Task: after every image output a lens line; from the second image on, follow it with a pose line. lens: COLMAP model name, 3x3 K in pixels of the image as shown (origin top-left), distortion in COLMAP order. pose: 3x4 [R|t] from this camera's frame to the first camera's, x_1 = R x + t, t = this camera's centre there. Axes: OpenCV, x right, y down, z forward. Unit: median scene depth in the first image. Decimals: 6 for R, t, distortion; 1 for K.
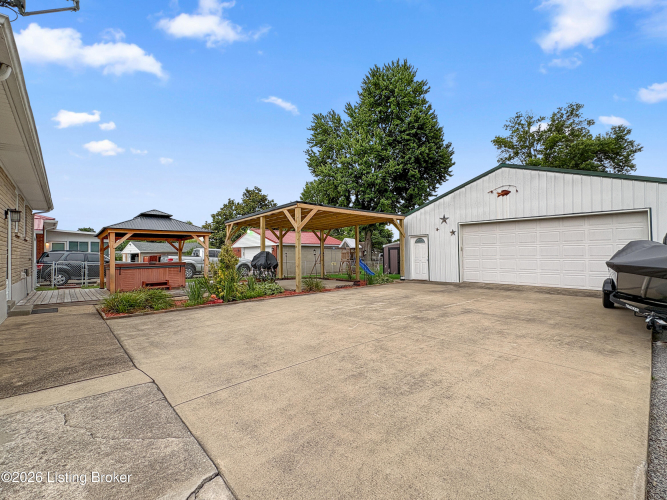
lens RADIAL K [[303.1, 0, 333.5], [0, 303.1, 250.0], [0, 0, 1]] dist [0.000413, 0.000519]
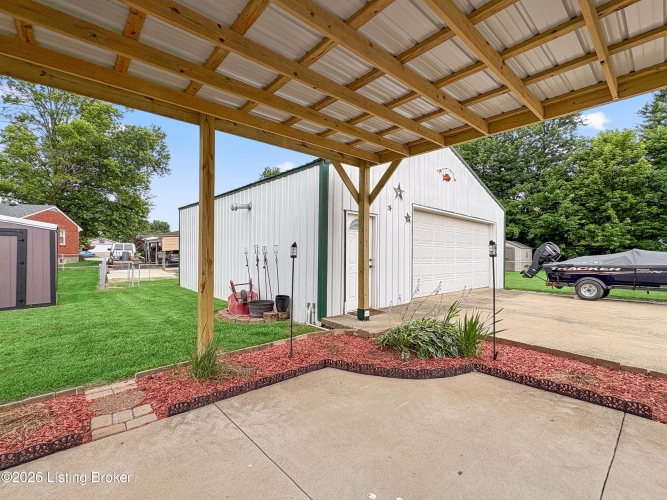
lens RADIAL K [[303.1, 0, 333.5], [0, 303.1, 250.0], [0, 0, 1]] dist [0.000413, 0.000519]
pose [[-0.005301, 0.016448, 0.999851, -0.066171], [-0.023538, 0.999586, -0.016568, 0.006235], [-0.999709, -0.023622, -0.004912, 0.394337]]
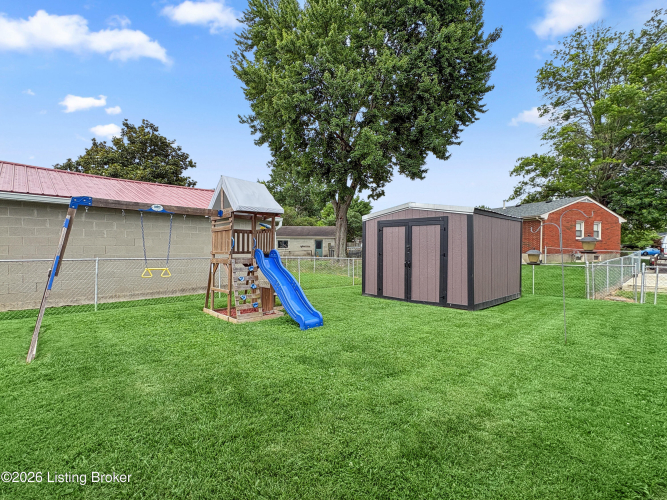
lens RADIAL K [[303.1, 0, 333.5], [0, 303.1, 250.0], [0, 0, 1]] dist [0.000413, 0.000519]
pose [[0.998638, 0.016165, 0.049610, 0.073954], [-0.017753, 0.999339, 0.031738, 0.009299], [-0.049064, -0.032576, 0.998264, 0.428730]]
